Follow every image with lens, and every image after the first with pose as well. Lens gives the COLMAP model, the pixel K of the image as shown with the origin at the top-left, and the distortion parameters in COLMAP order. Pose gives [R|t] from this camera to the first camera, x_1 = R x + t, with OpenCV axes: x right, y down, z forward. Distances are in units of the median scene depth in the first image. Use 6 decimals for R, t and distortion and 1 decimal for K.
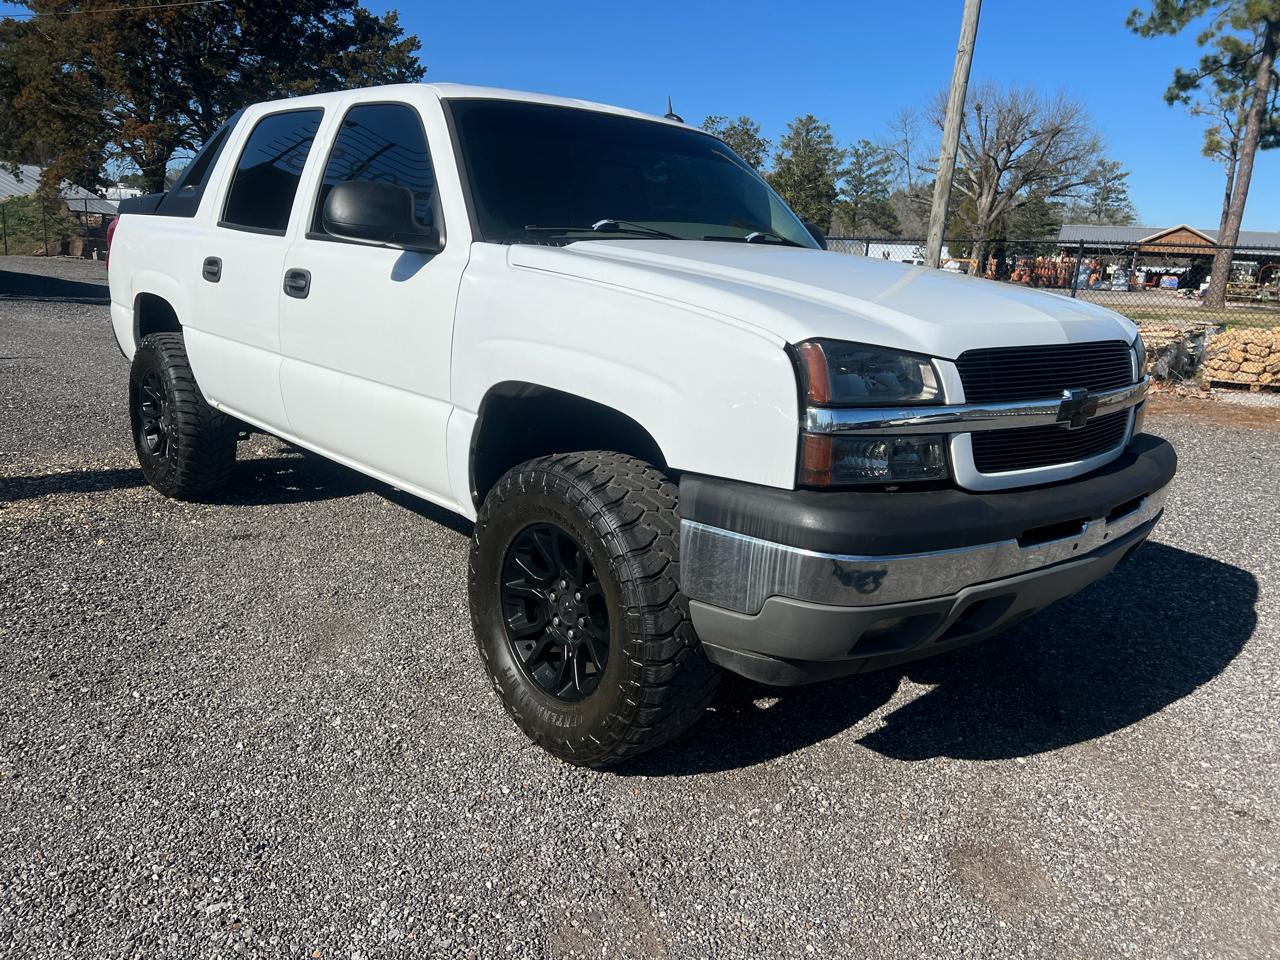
lens RADIAL K [[952.5, 0, 627.6], [0, 952.5, 480.1], [0, 0, 1]] dist [0.032514, -0.044785]
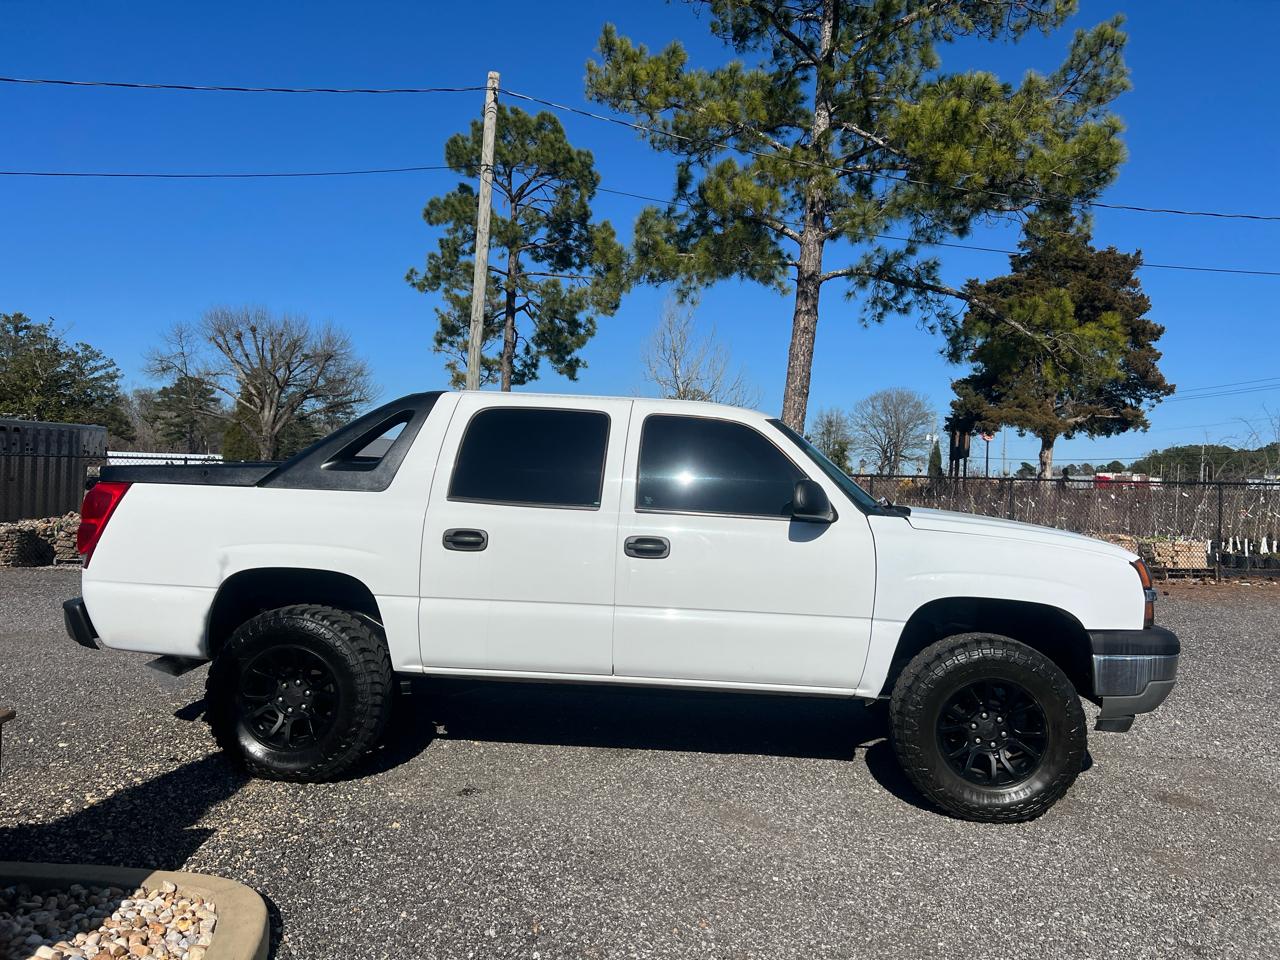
lens RADIAL K [[952.5, 0, 646.8], [0, 952.5, 481.8], [0, 0, 1]] dist [0.032514, -0.044785]
pose [[0.703084, -0.024229, 0.710694, -1.541262], [0.170136, 0.976125, -0.135036, -0.154102], [-0.690454, 0.215856, 0.690420, 0.158978]]
